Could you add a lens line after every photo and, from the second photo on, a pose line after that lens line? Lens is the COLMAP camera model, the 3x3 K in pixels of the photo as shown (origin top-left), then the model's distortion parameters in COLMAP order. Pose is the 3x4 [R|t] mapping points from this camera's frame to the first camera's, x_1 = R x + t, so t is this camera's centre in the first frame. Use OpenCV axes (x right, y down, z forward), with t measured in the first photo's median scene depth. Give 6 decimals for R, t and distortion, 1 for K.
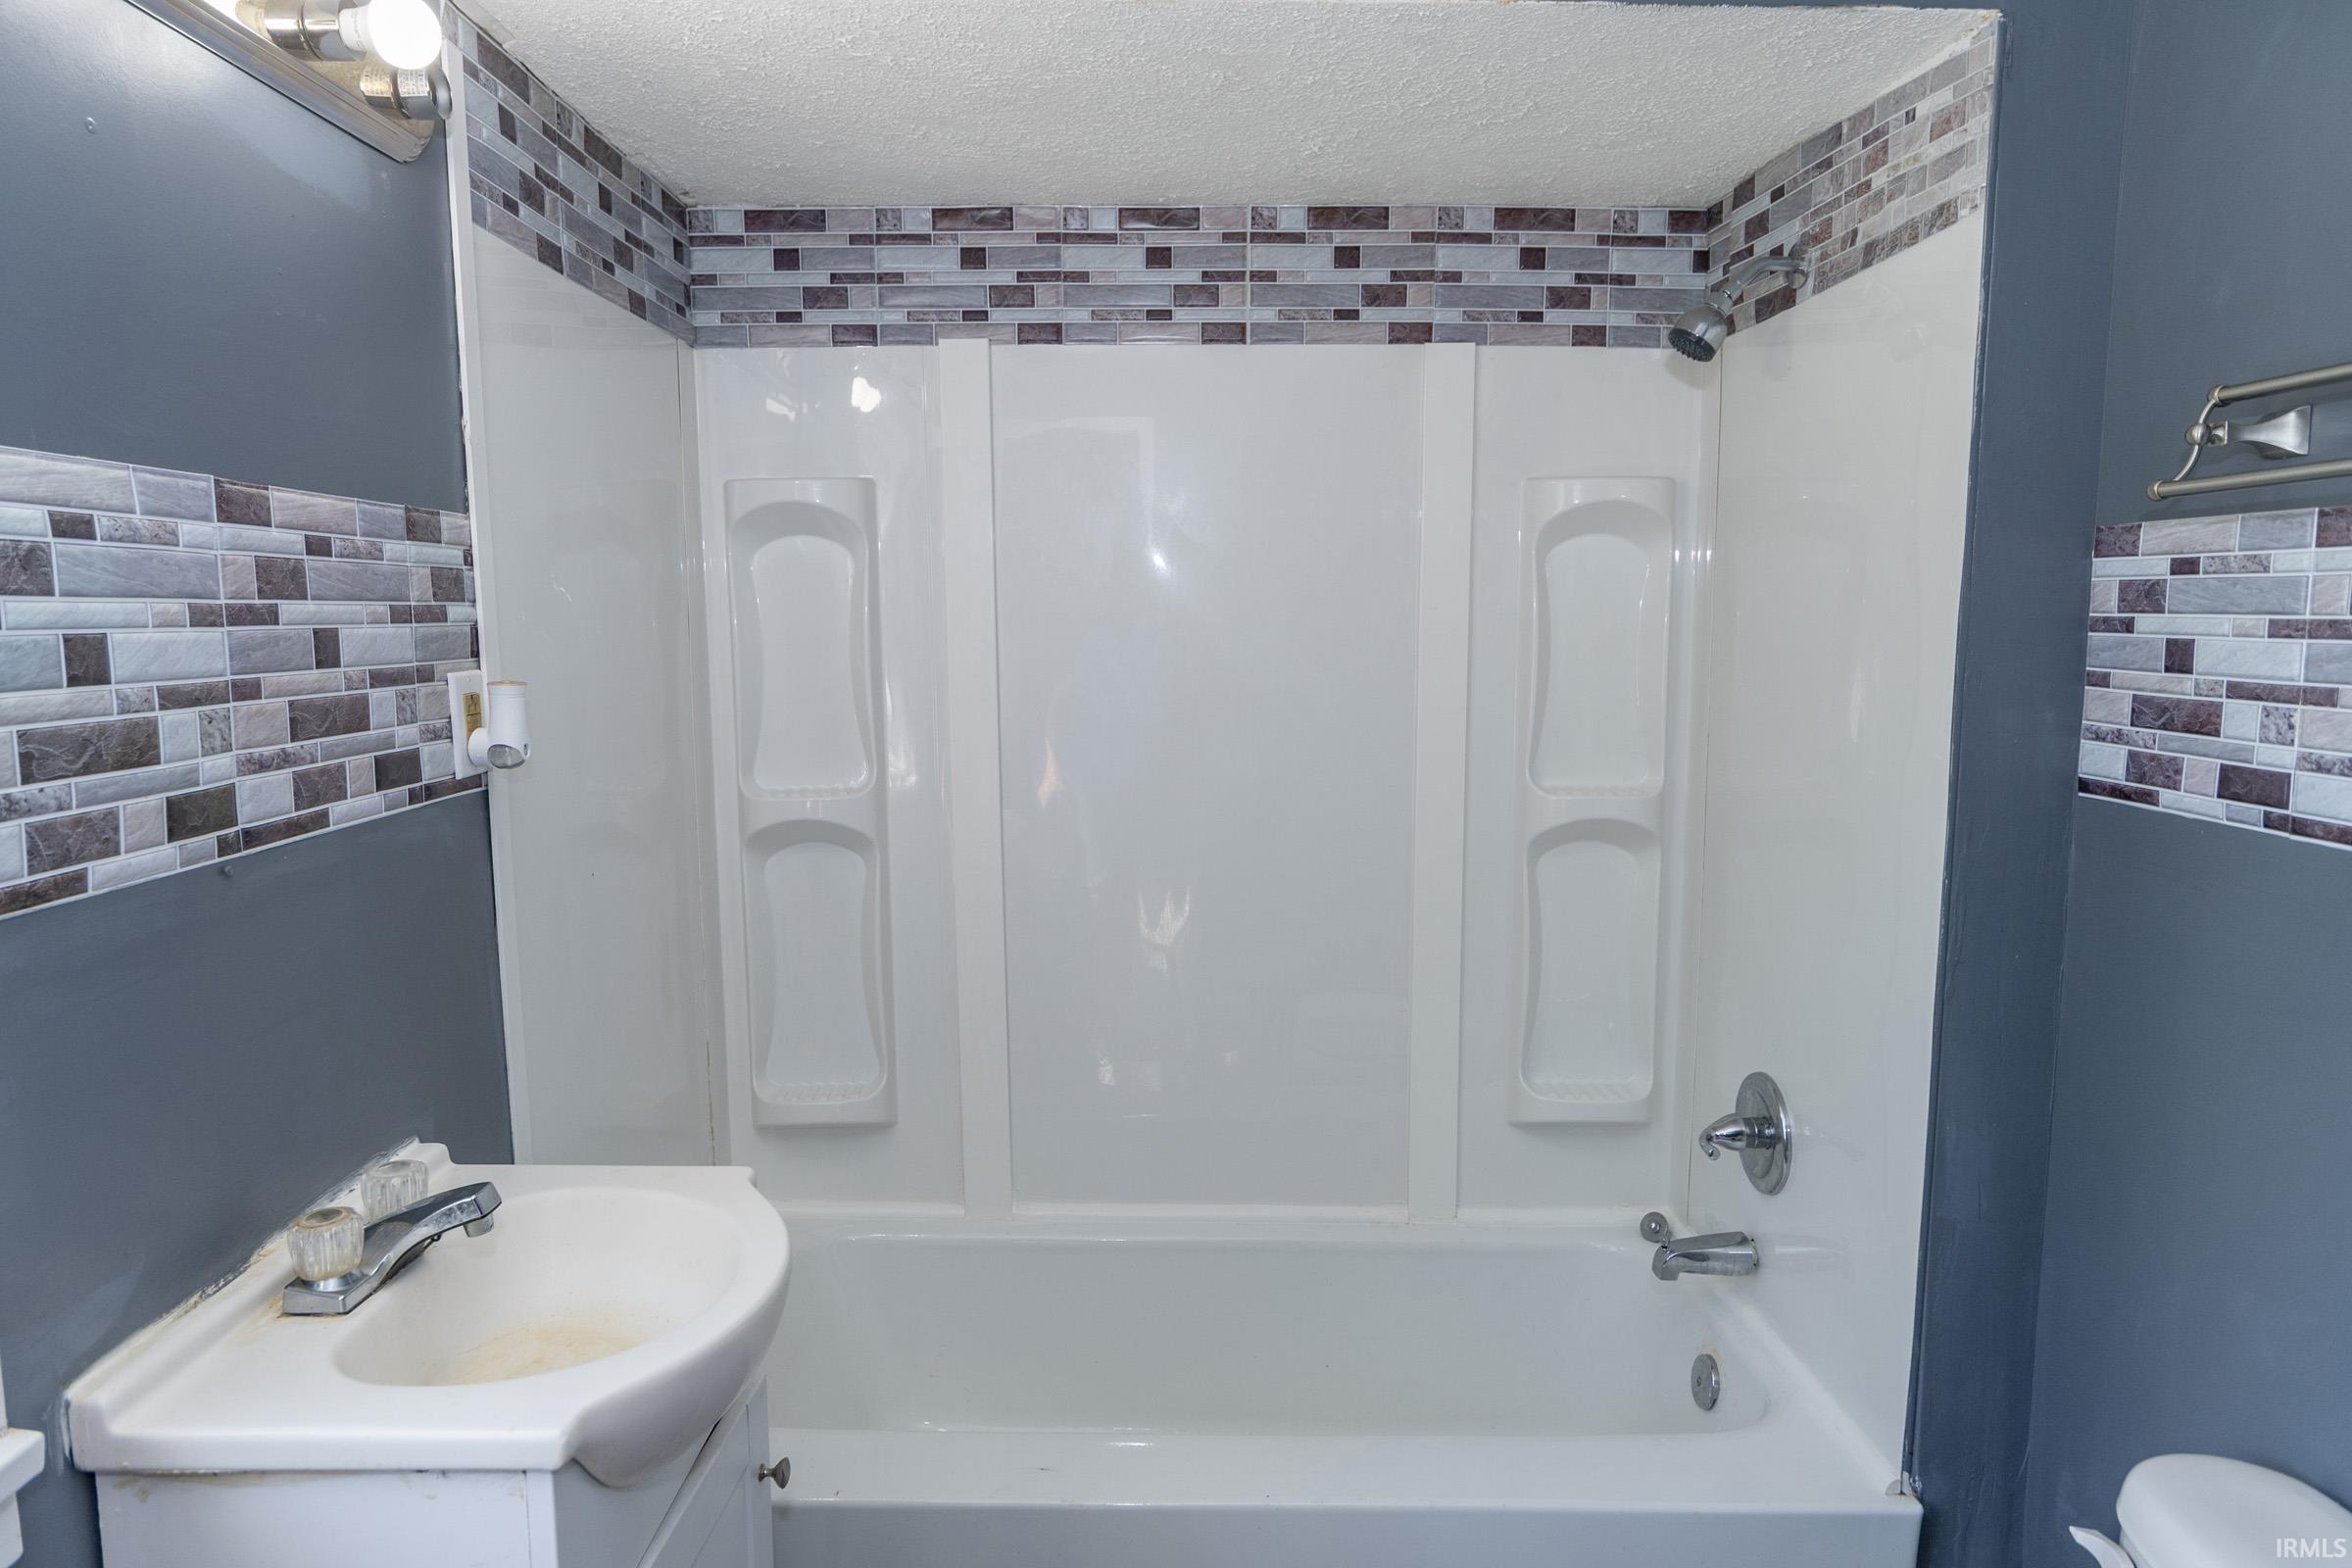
lens RADIAL K [[1428.9, 0, 1171.2], [0, 1428.9, 780.2], [0, 0, 1]] dist [0.004998, -0.015421]
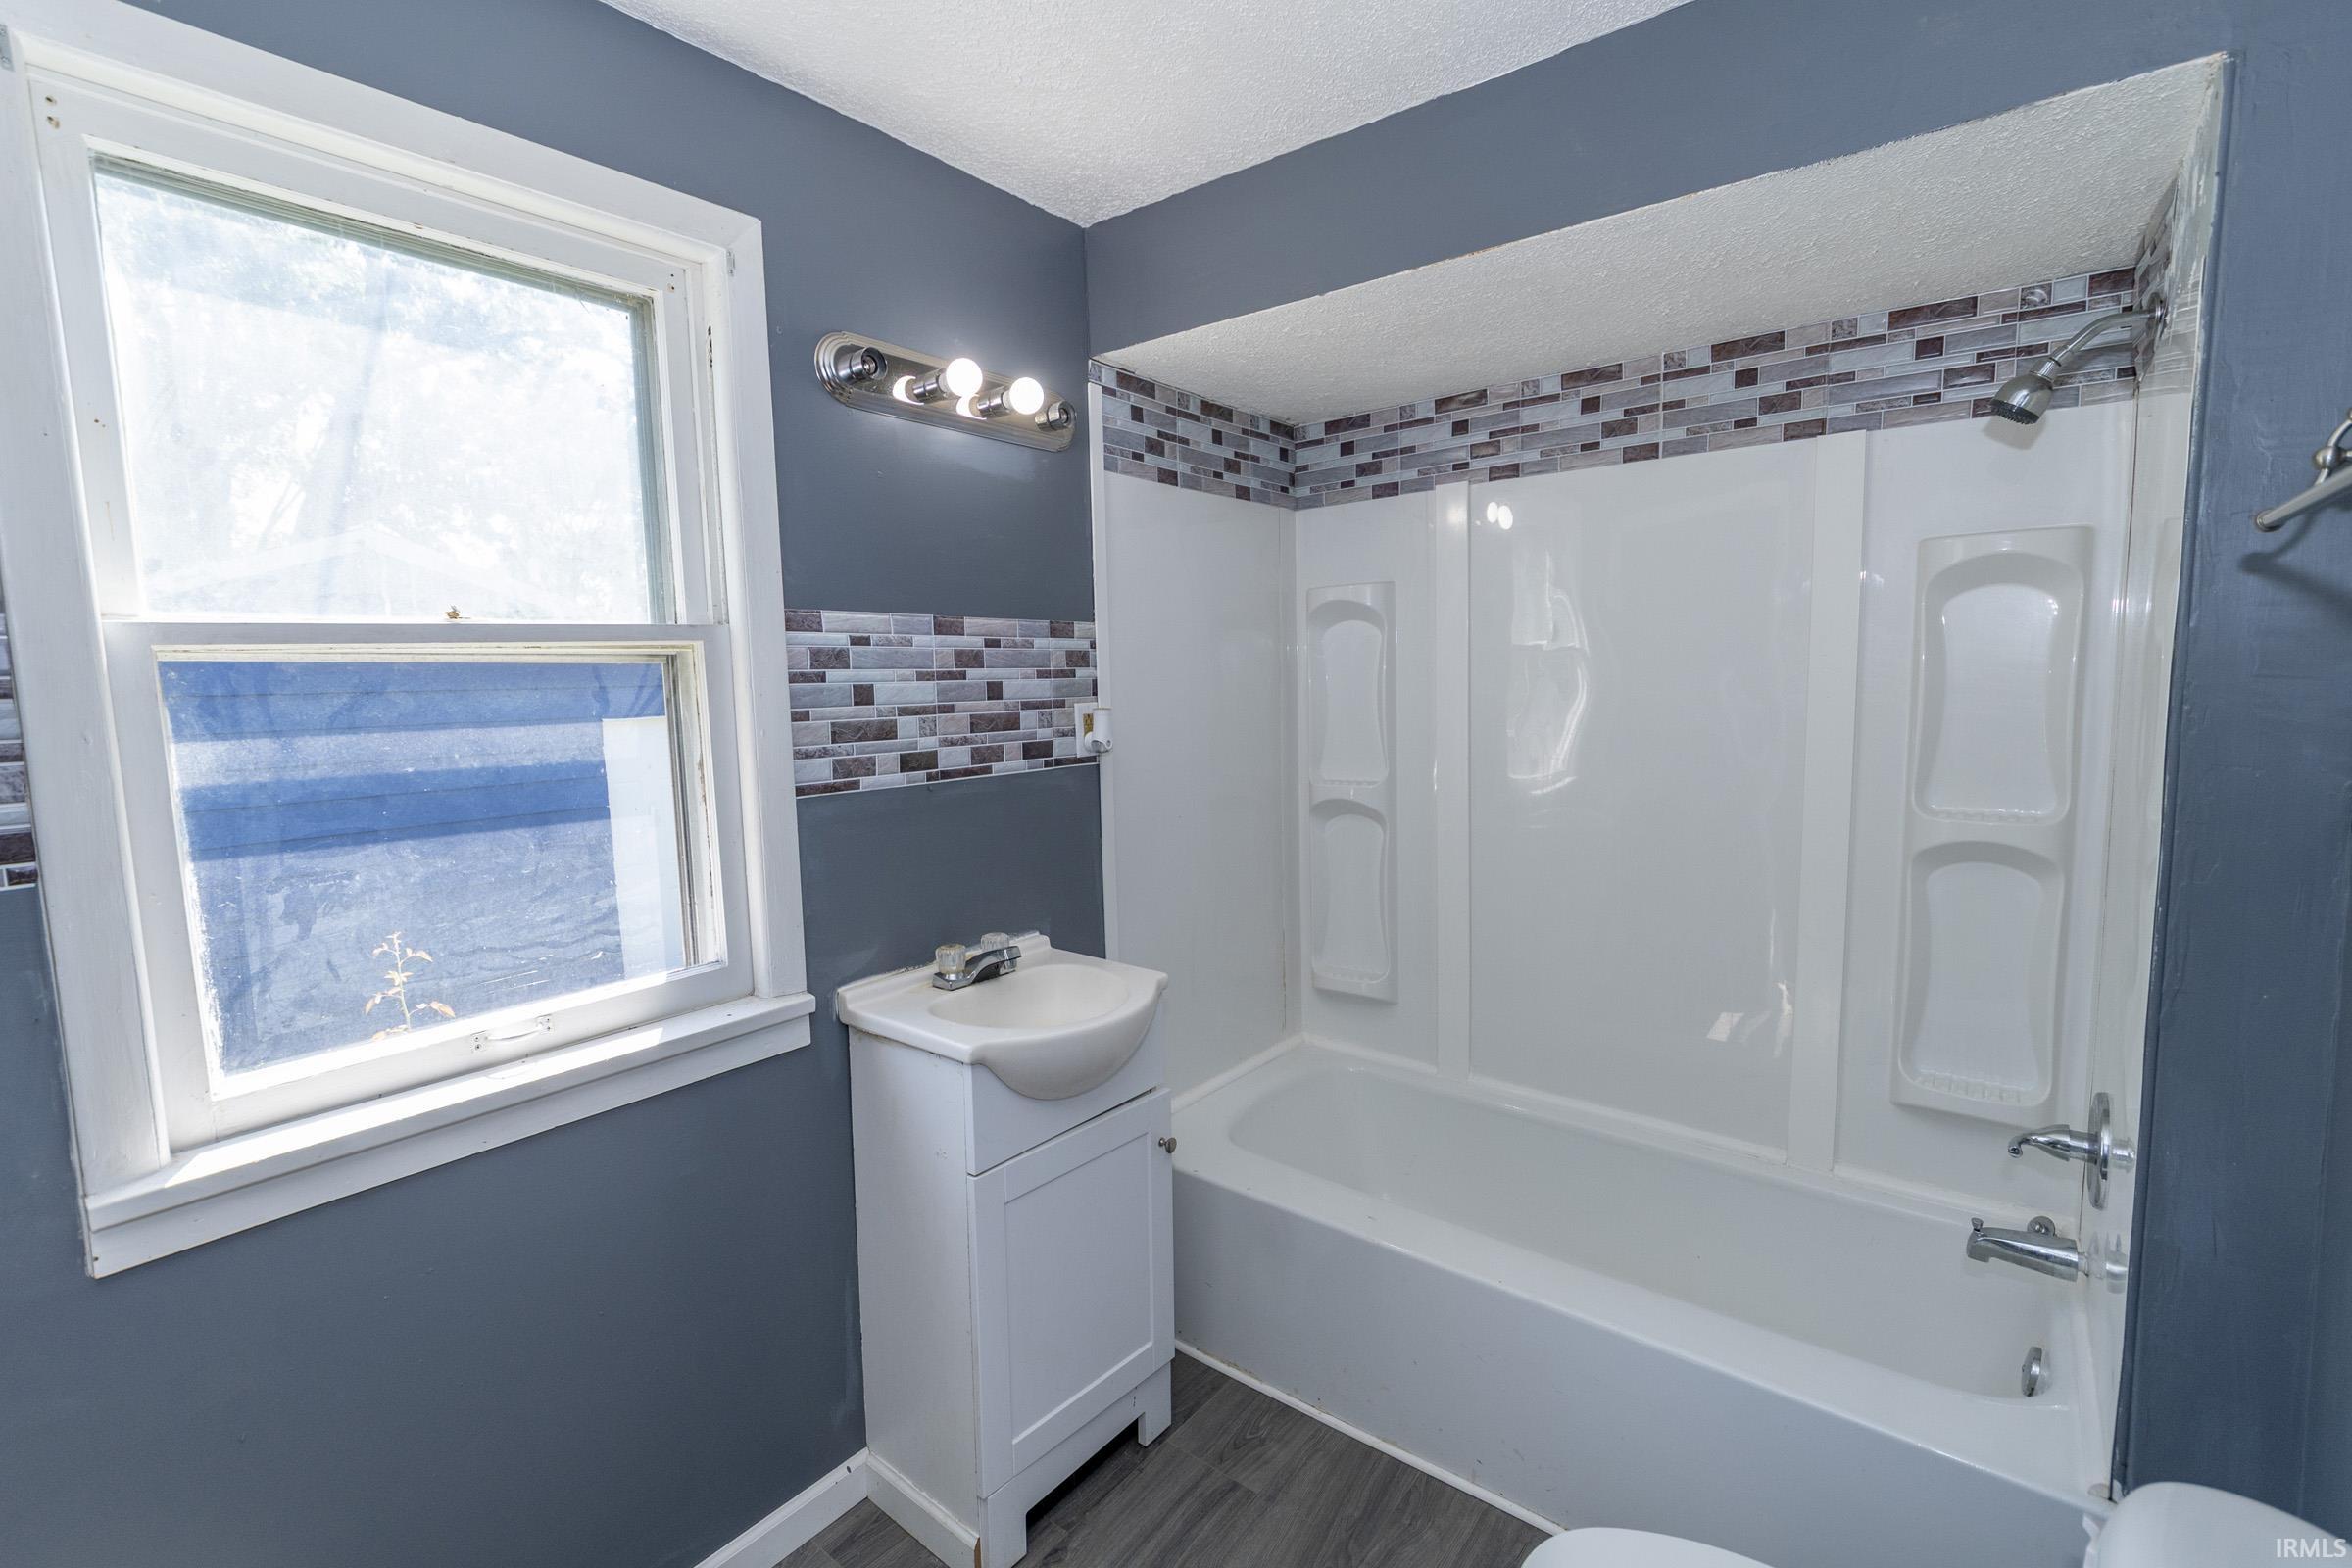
lens RADIAL K [[1058.3, 0, 1176.0], [0, 1058.3, 784.0], [0, 0, 1]] dist [-0.003278, -0.000495]
pose [[0.771437, 0.049626, -0.634368, 0.515243], [-0.055208, 0.998415, 0.010968, 0.012188], [0.633906, 0.026561, 0.772954, -0.039700]]
